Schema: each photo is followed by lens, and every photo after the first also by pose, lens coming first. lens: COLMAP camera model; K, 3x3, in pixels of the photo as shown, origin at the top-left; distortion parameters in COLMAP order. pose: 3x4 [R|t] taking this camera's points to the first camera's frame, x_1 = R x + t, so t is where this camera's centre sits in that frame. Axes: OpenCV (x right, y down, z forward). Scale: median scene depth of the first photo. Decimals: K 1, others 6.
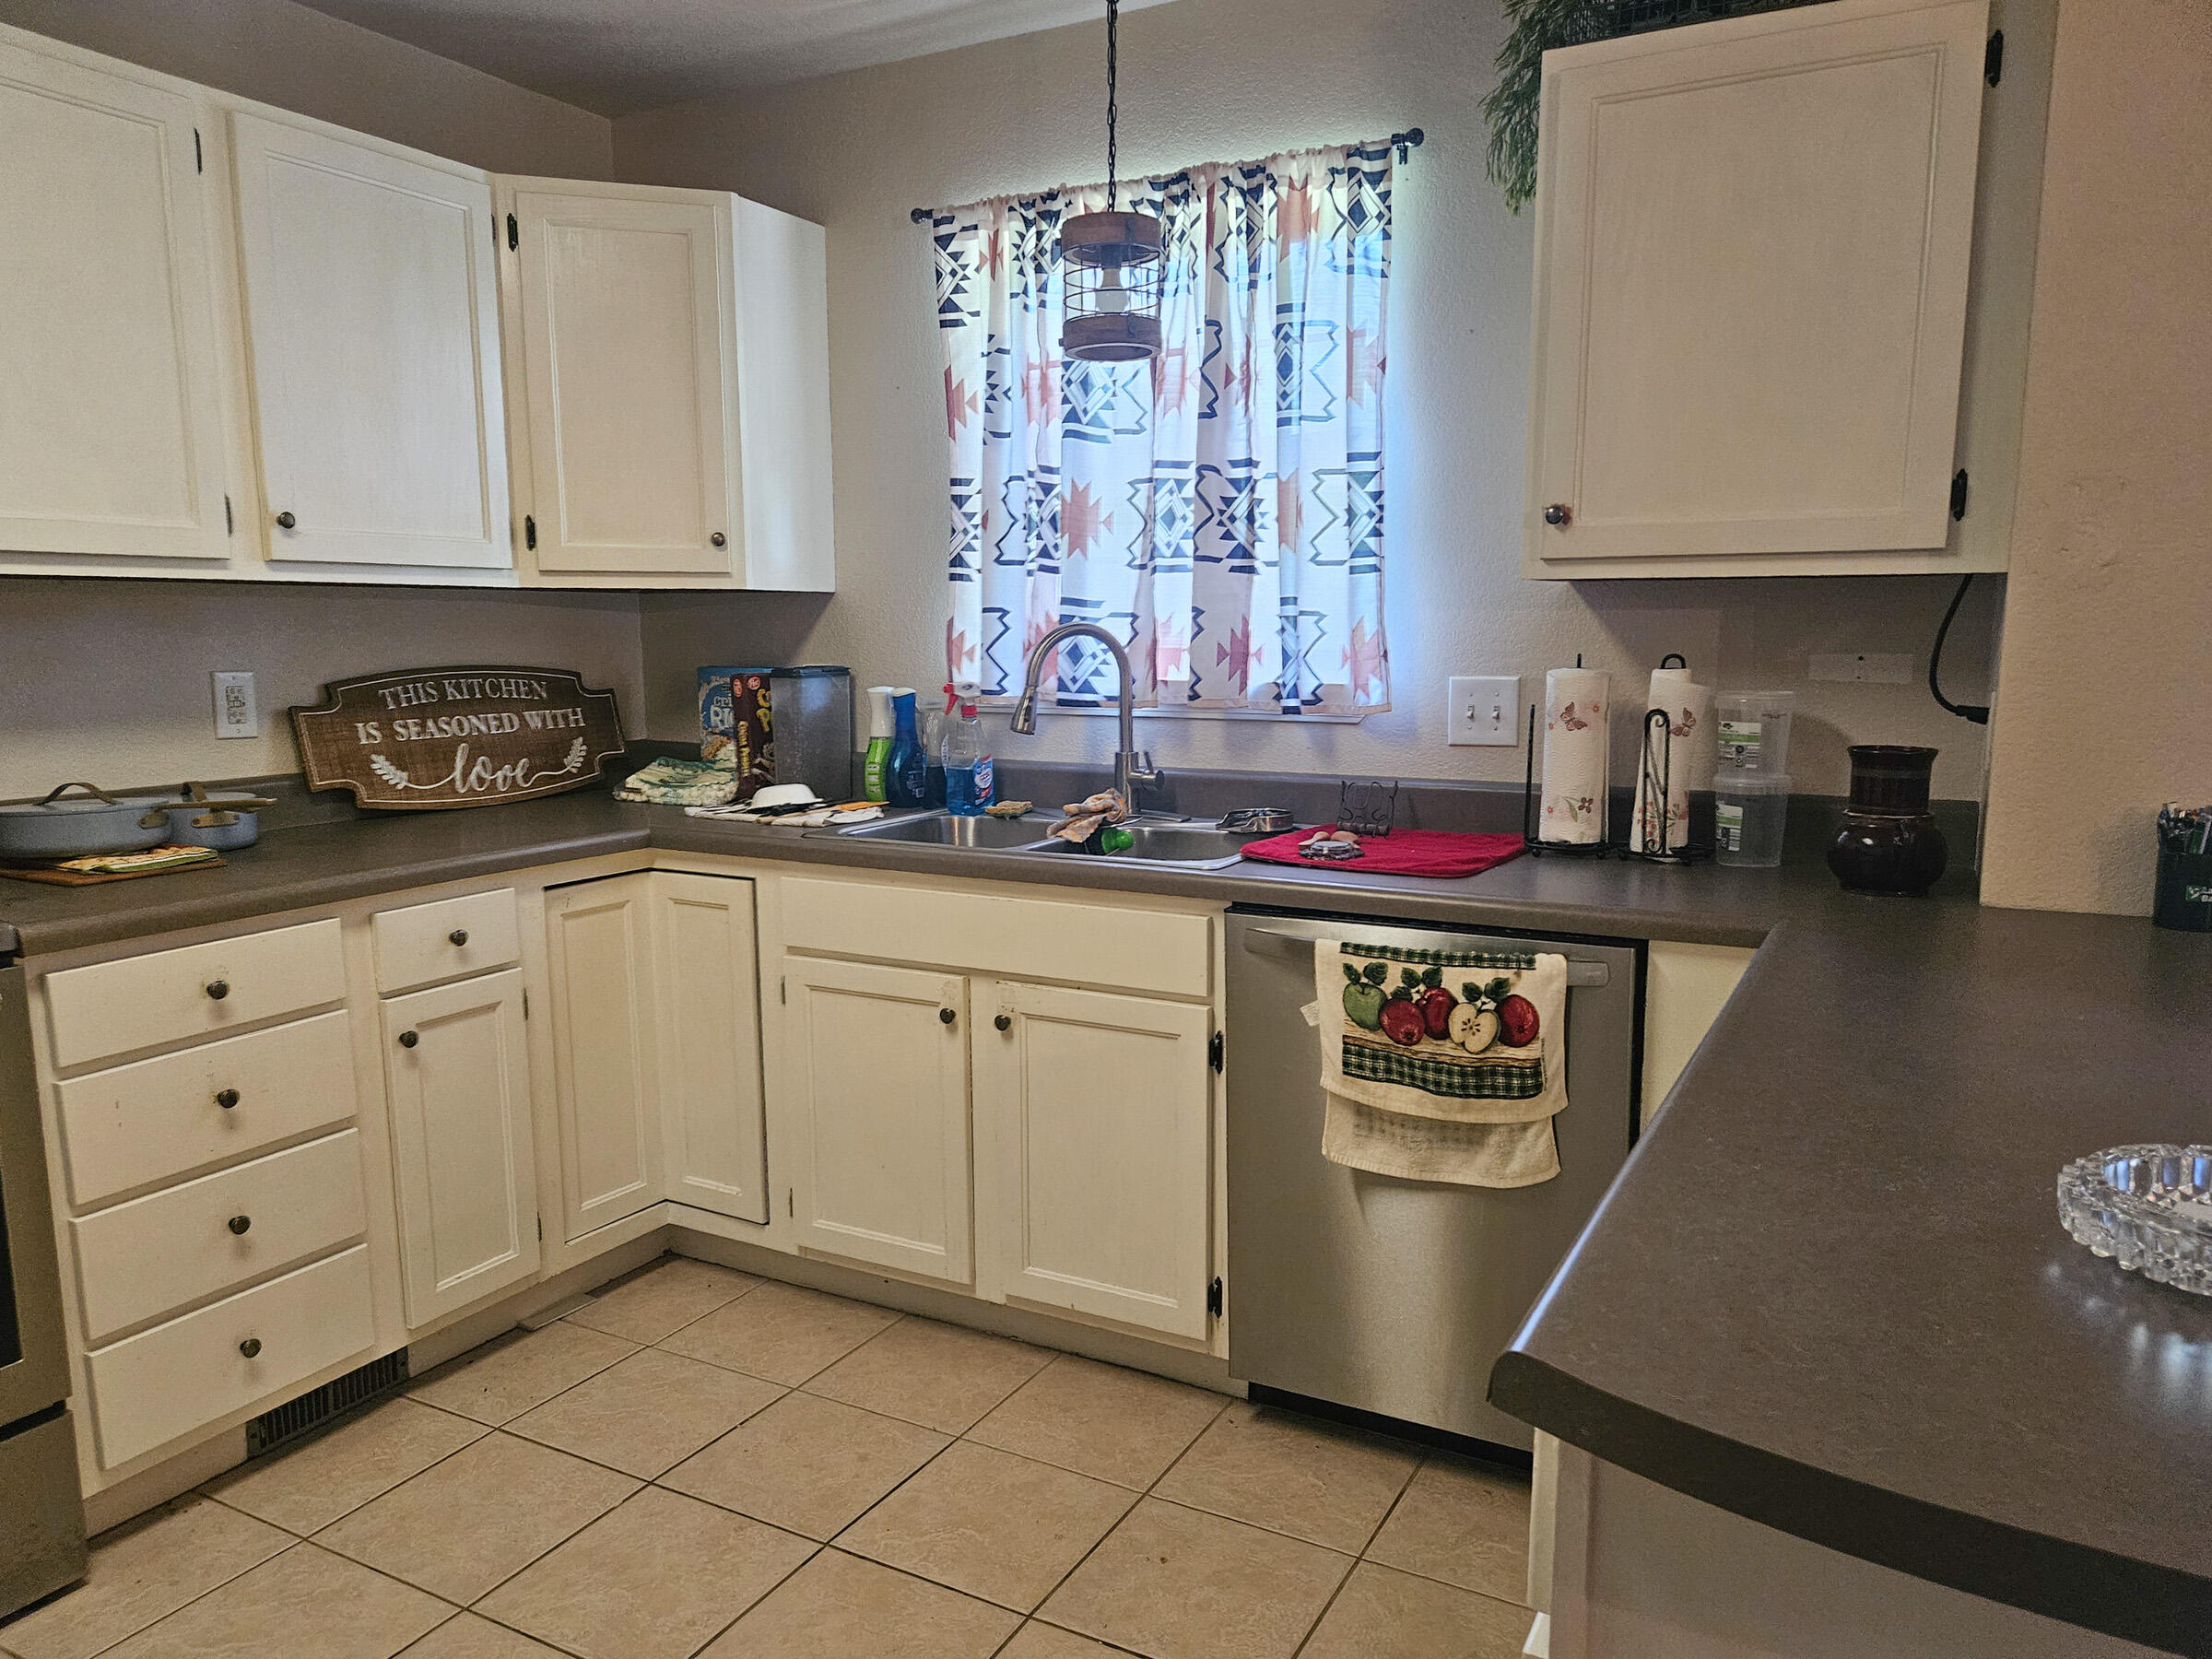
lens RADIAL K [[1551.3, 0, 1077.2], [0, 1551.3, 871.7], [0, 0, 1]] dist [0.013851, -0.006363]
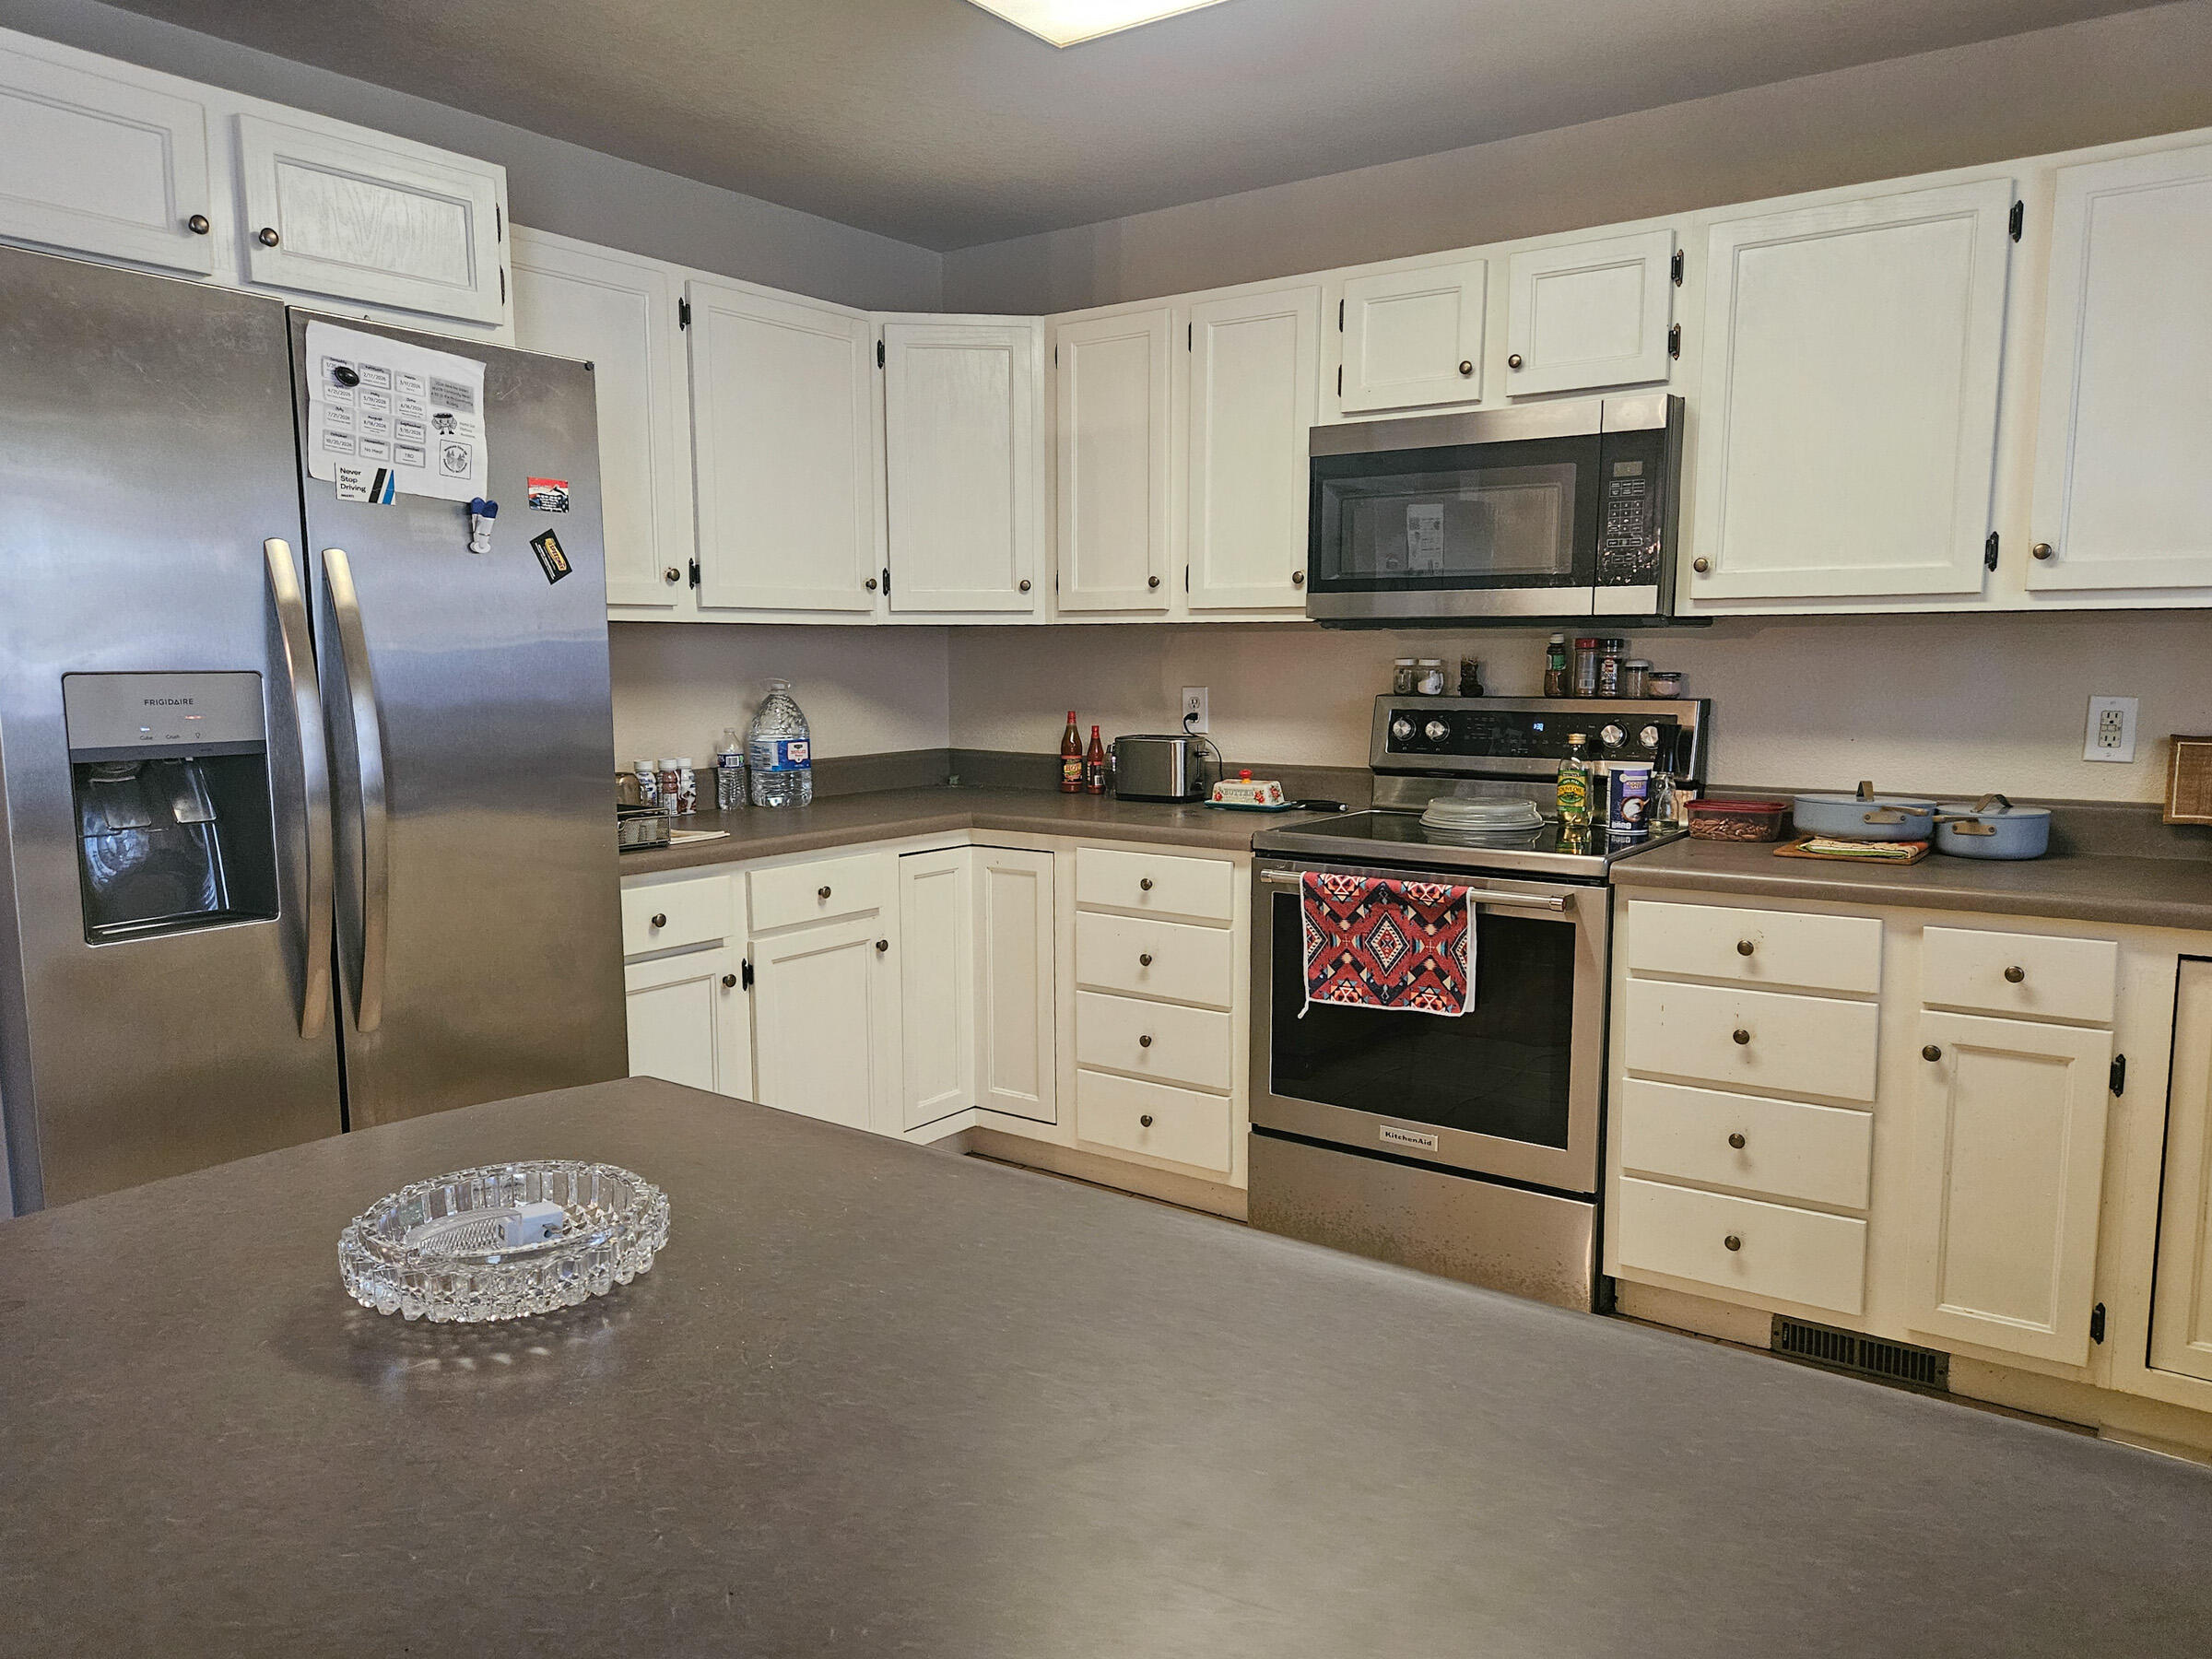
lens RADIAL K [[1552.9, 0, 1076.6], [0, 1552.9, 848.1], [0, 0, 1]] dist [0.031064, -0.029063]
pose [[-0.123148, 0.130190, -0.983811, 0.530653], [-0.150443, 0.977451, 0.148180, -0.077059], [0.980919, 0.166255, -0.100785, 0.431312]]
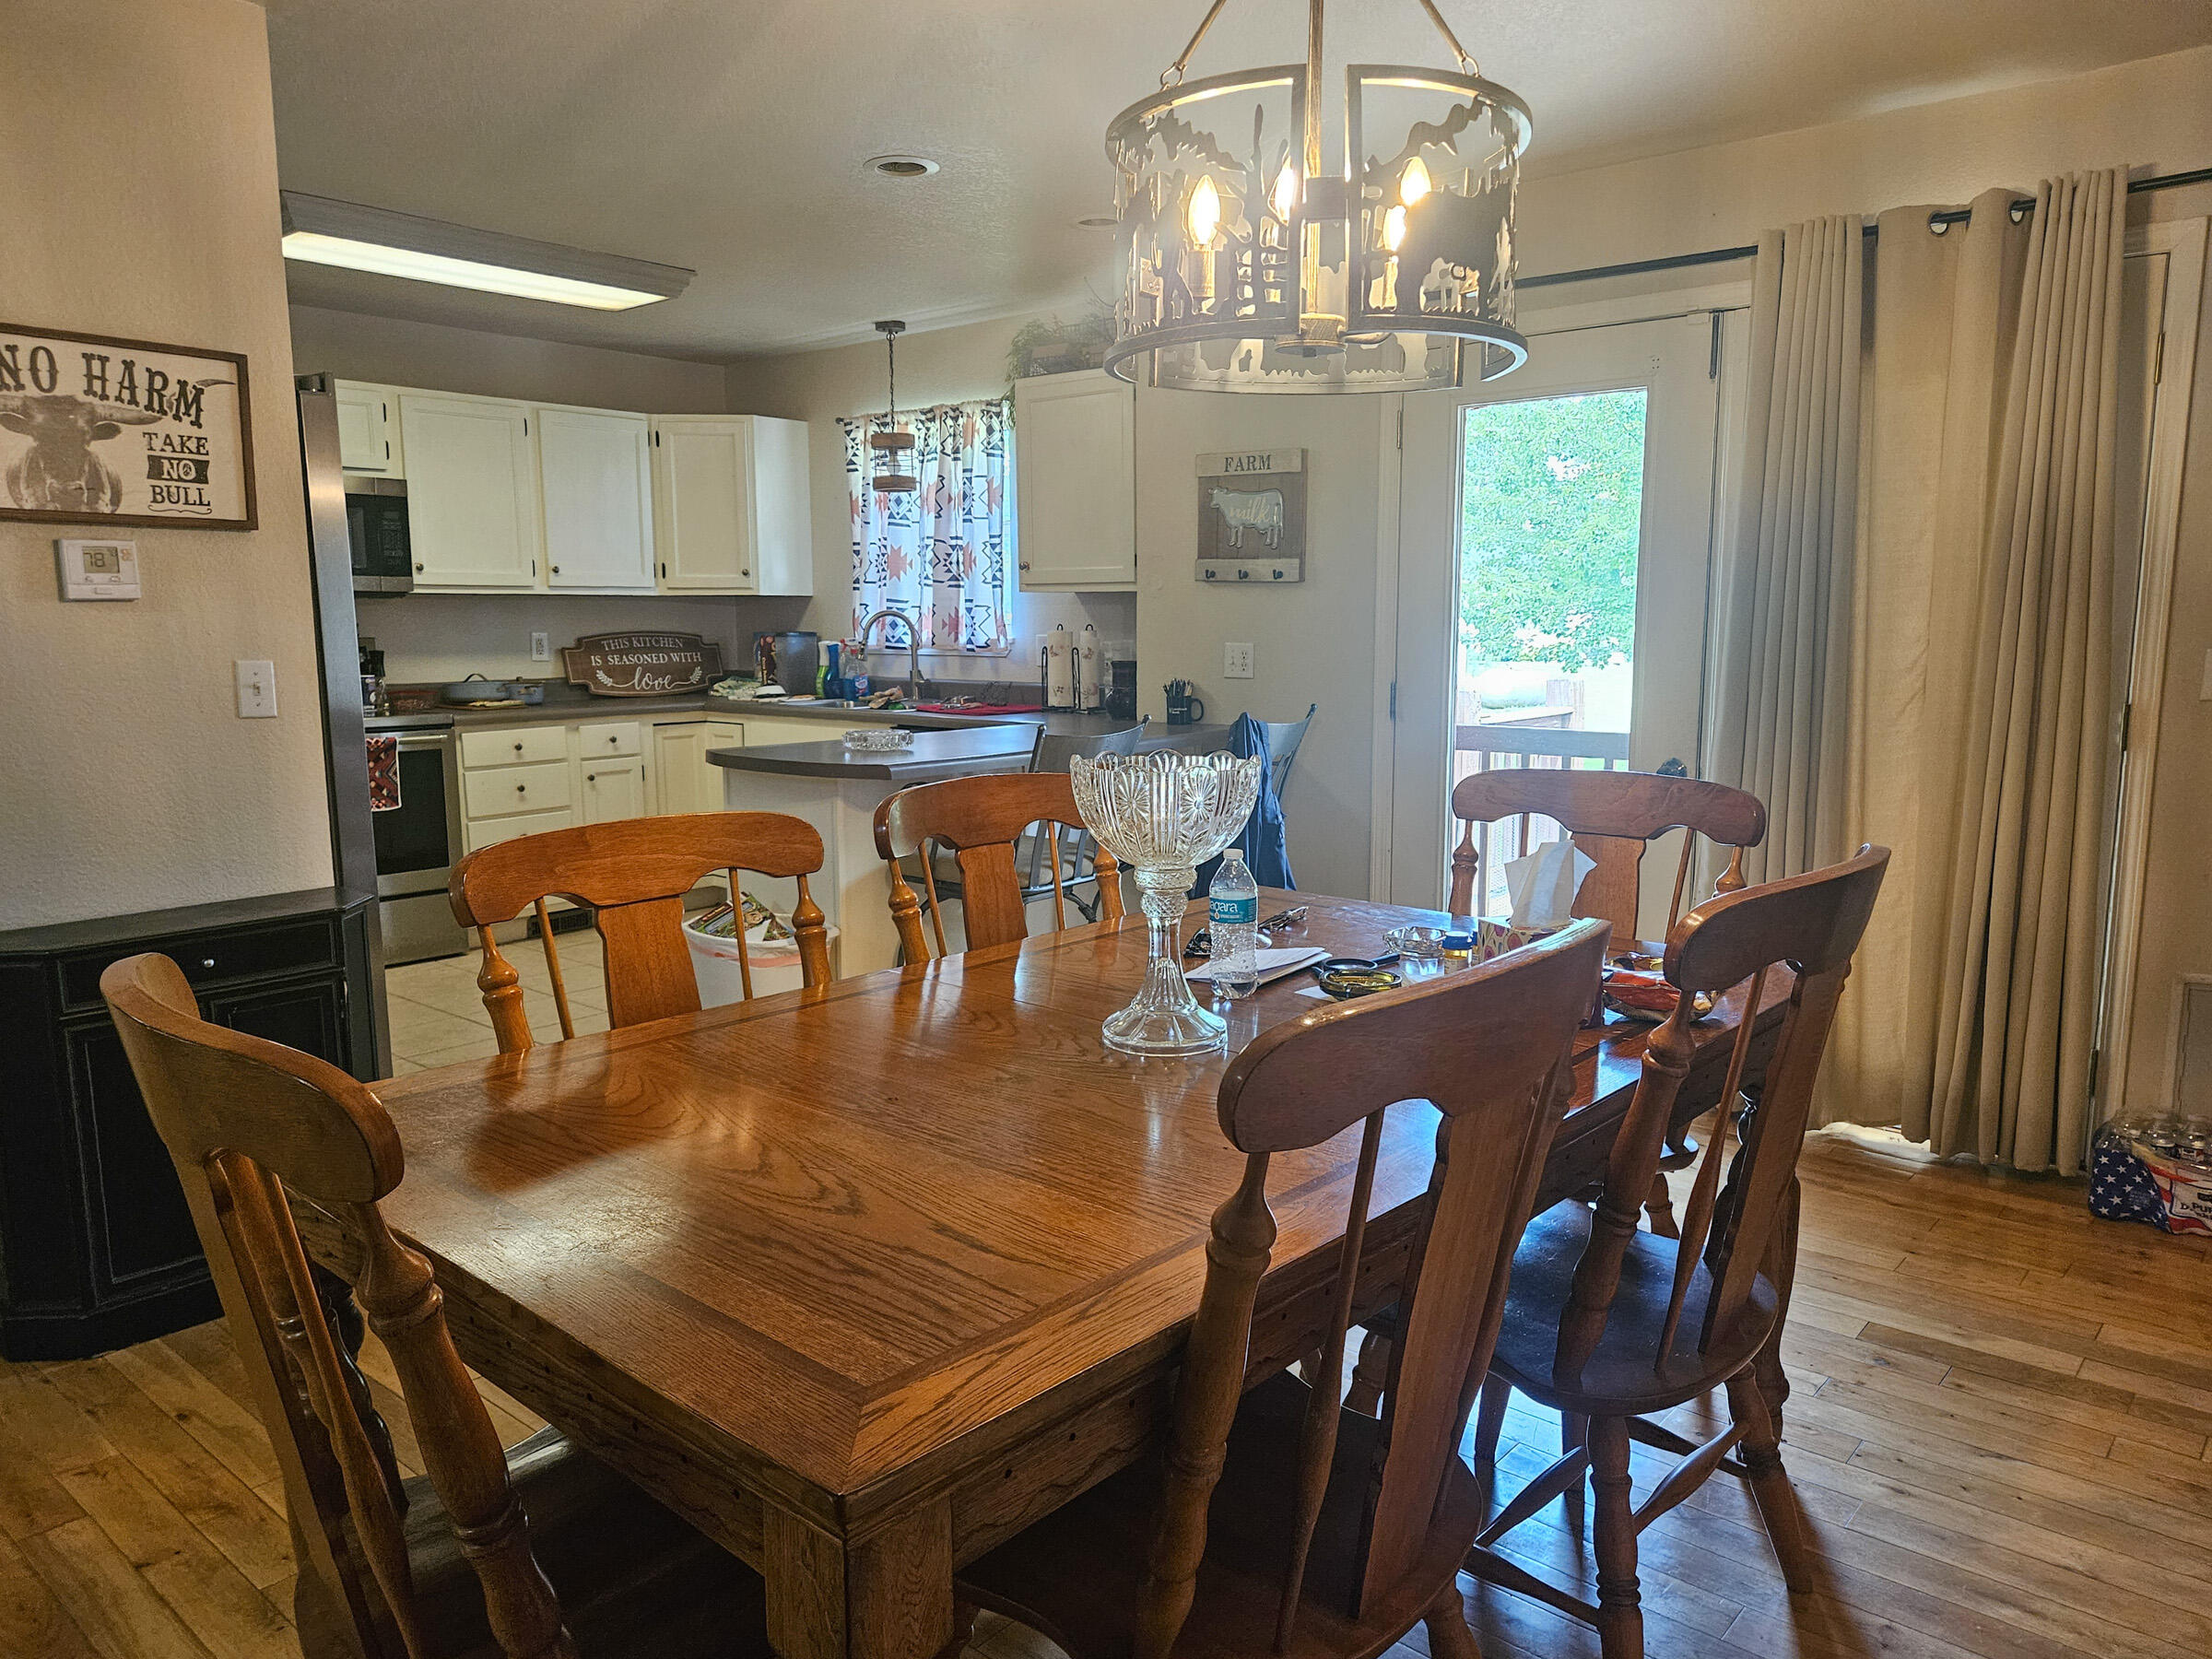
lens RADIAL K [[1552.9, 0, 1076.6], [0, 1552.9, 848.1], [0, 0, 1]] dist [0.031064, -0.029063]
pose [[0.975983, 0.030289, -0.215733, 0.720417], [-0.031776, 0.999489, -0.003424, 0.168624], [0.215519, 0.010197, 0.976446, -1.049766]]
